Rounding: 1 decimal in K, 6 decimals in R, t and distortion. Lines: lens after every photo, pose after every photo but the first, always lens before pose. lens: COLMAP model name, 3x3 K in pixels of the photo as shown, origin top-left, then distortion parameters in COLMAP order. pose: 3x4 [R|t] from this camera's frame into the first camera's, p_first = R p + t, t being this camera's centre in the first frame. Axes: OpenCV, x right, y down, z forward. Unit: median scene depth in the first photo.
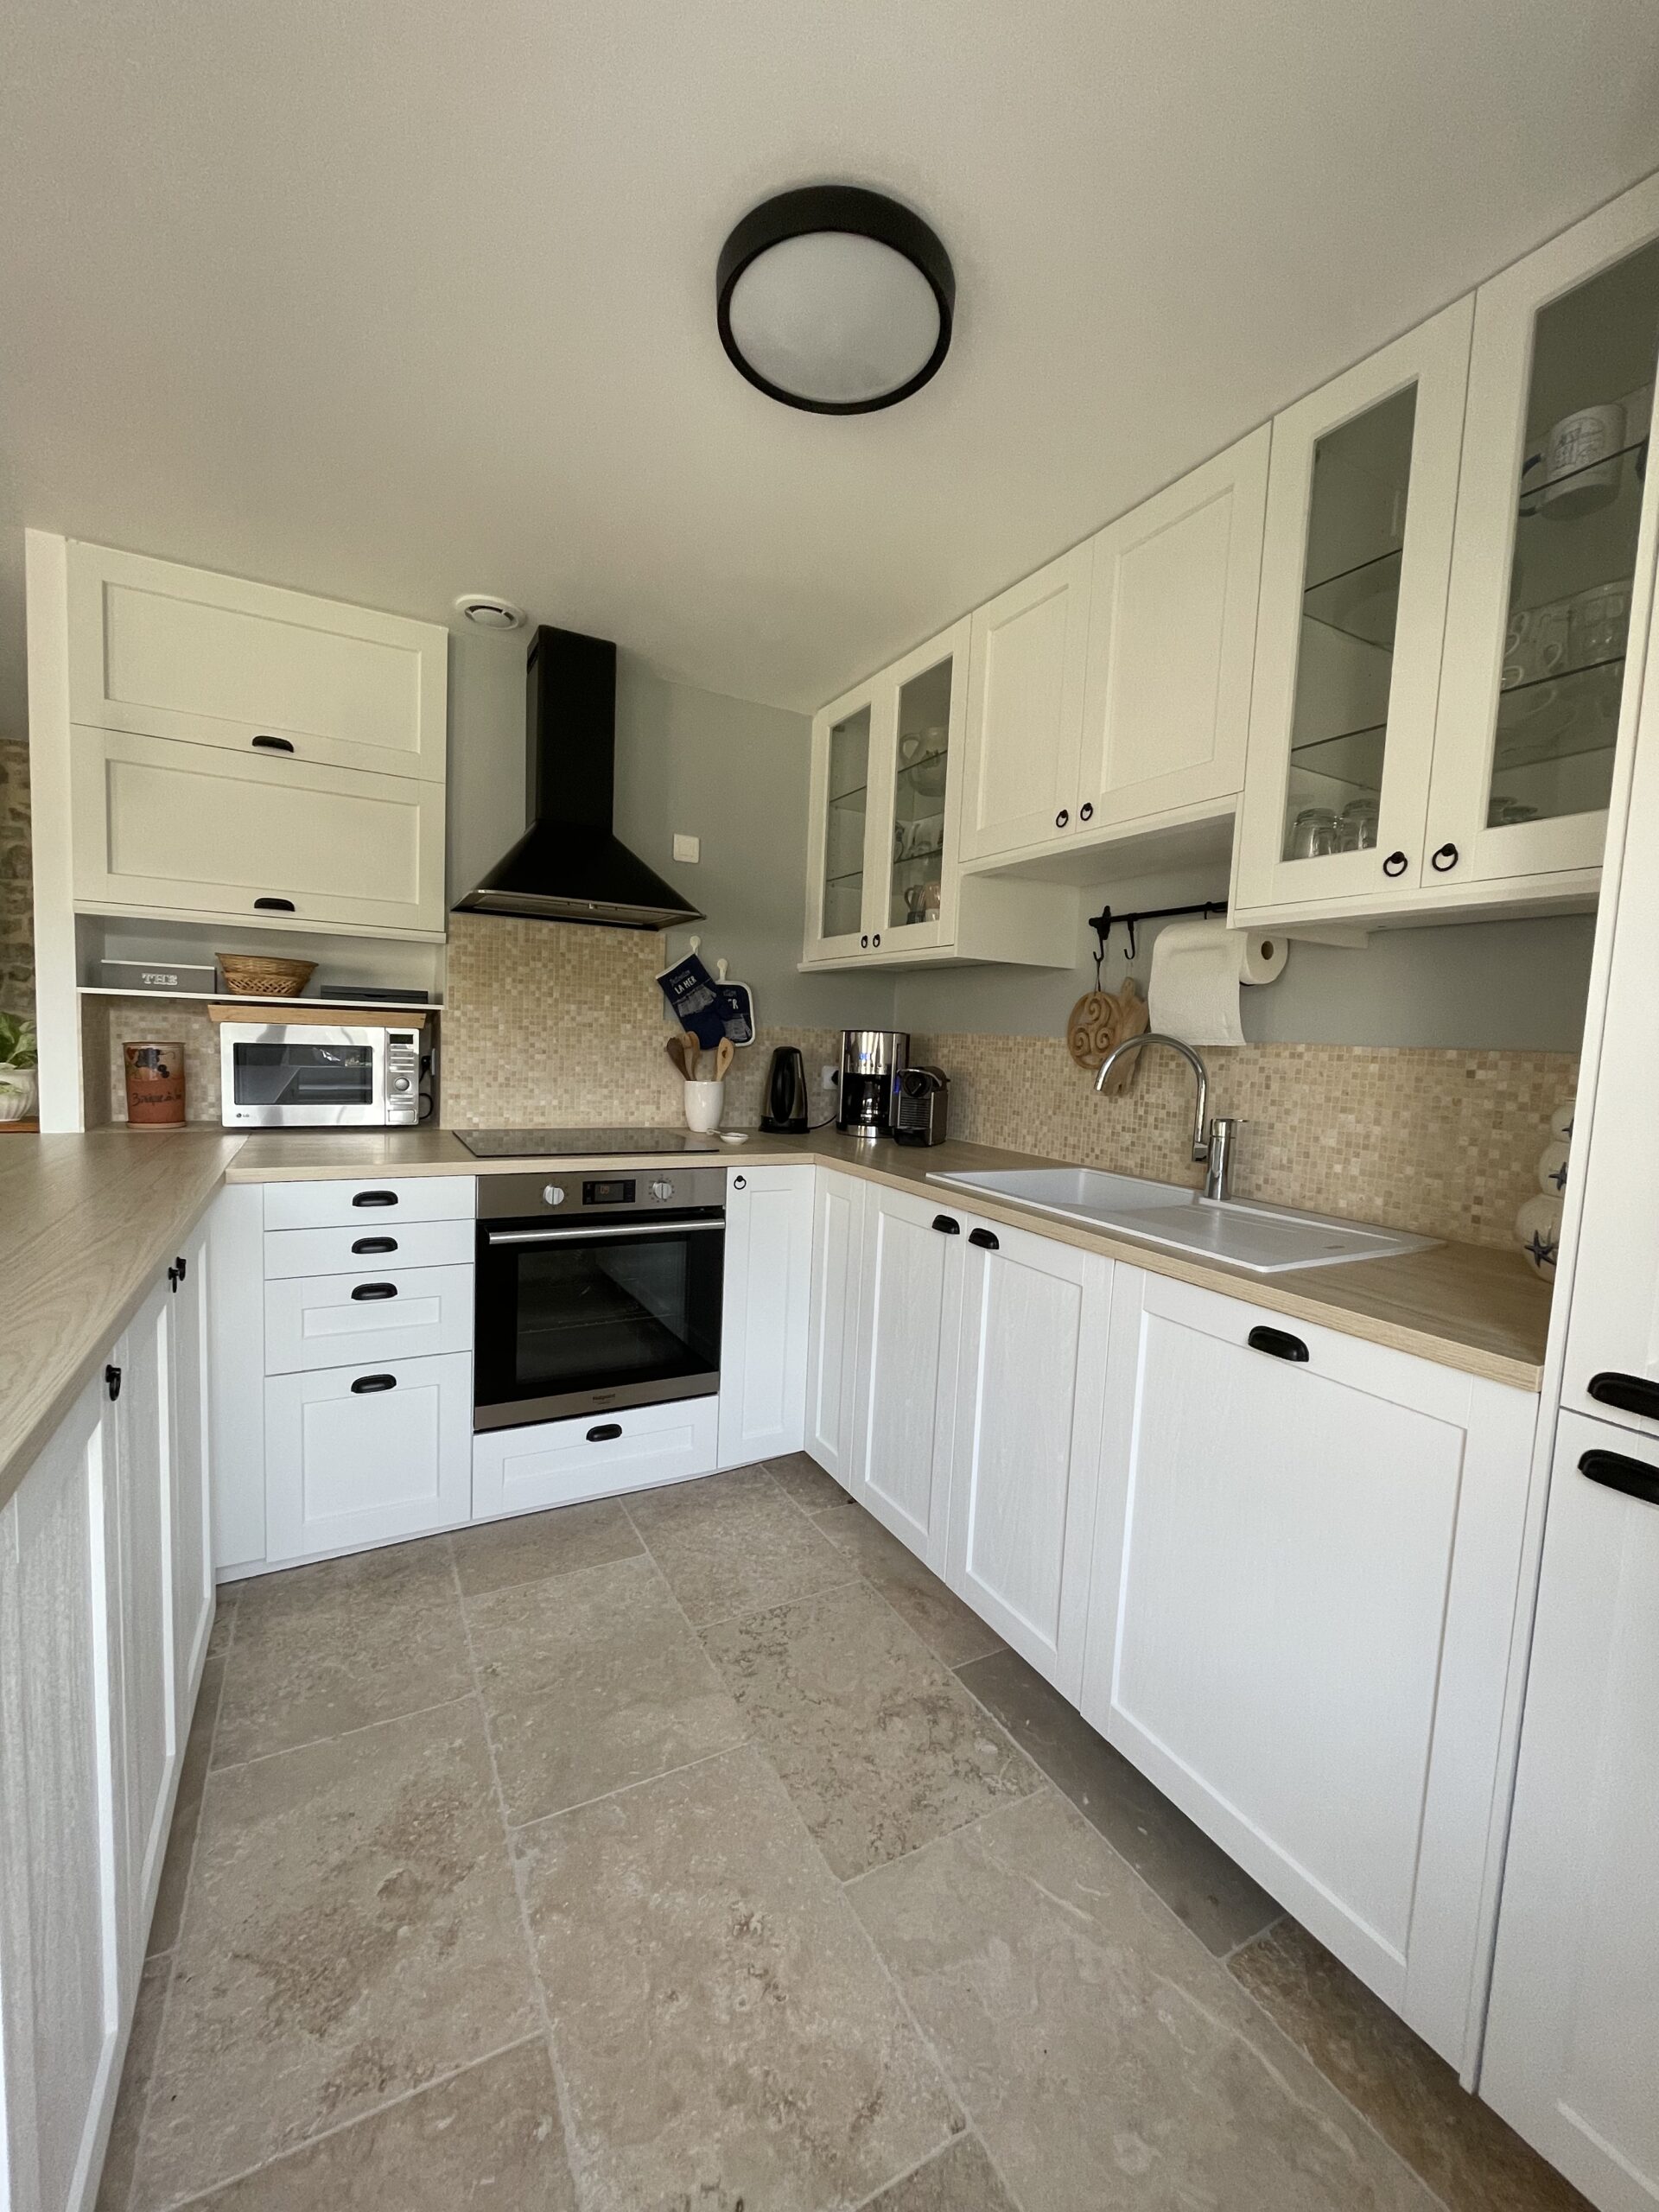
lens RADIAL K [[887.0, 0, 829.8], [0, 887.0, 1105.4], [0, 0, 1]] dist [-0.003933, 0.000576]
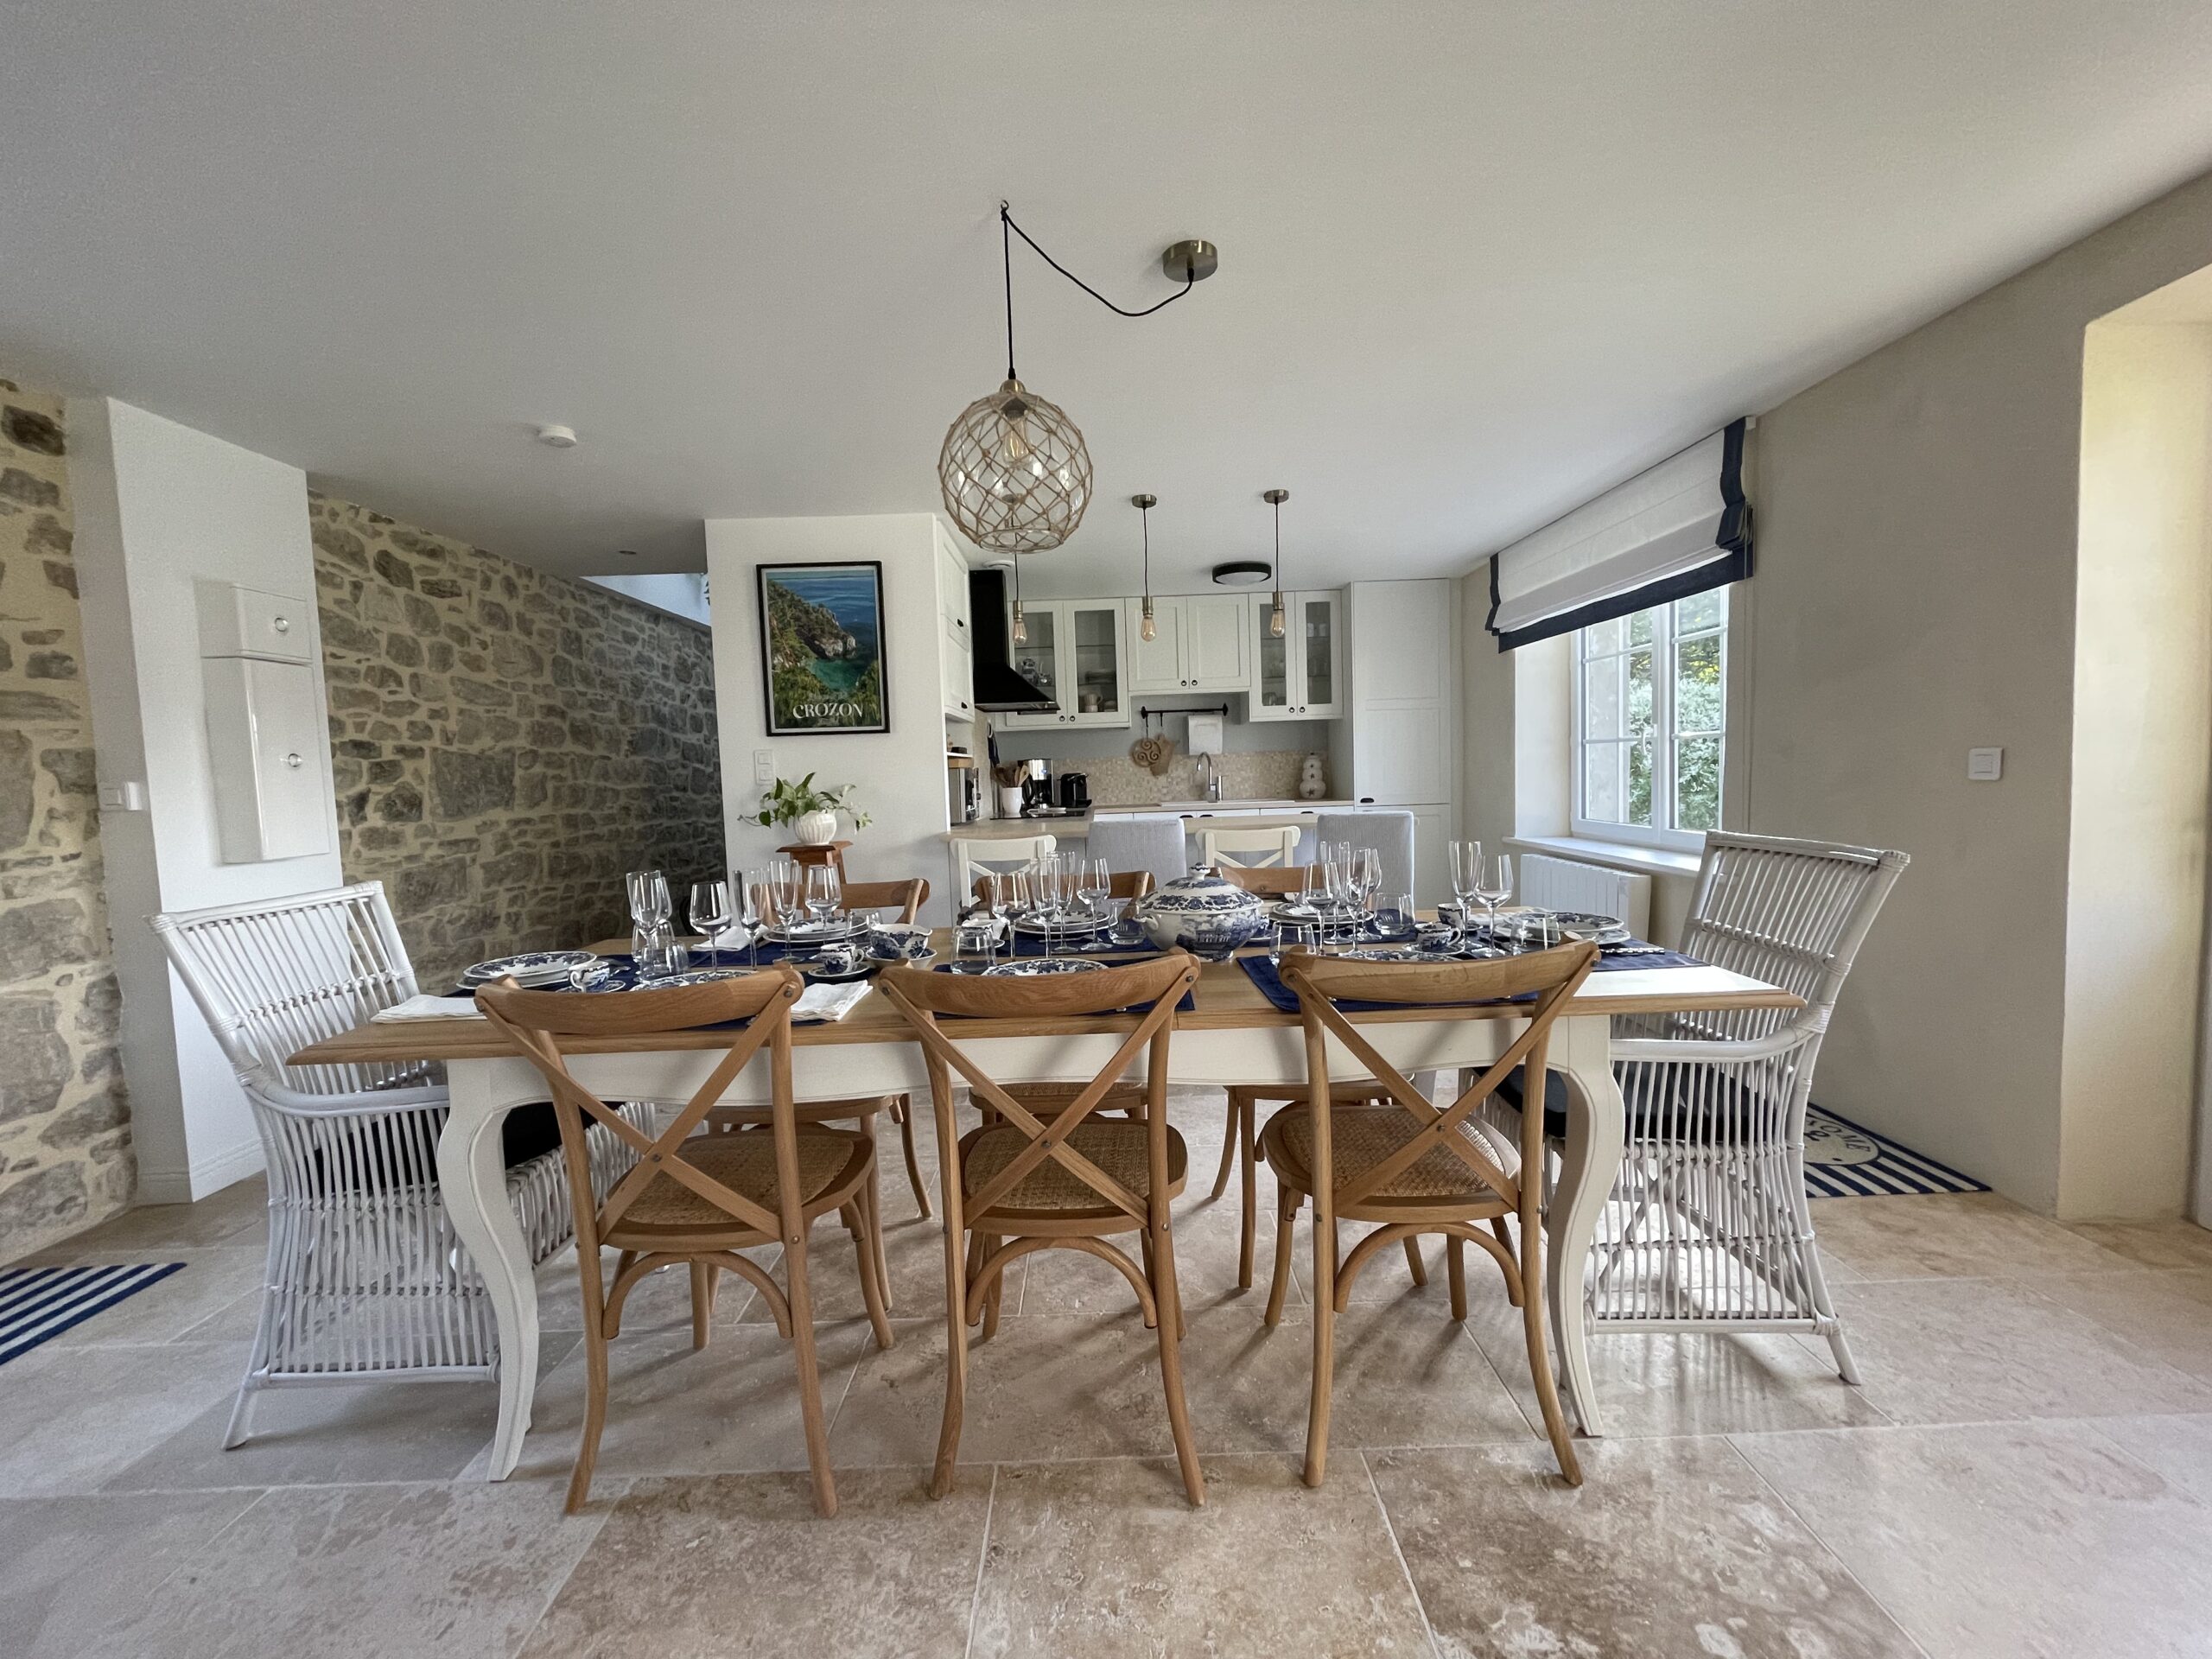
lens RADIAL K [[887.0, 0, 1103.3], [0, 887.0, 834.6], [0, 0, 1]] dist [-0.003933, 0.000576]
pose [[0.476134, -0.121058, 0.871000, -2.809011], [0.123648, 0.989855, 0.069984, -0.058235], [-0.870636, 0.074375, 0.486273, -0.224386]]
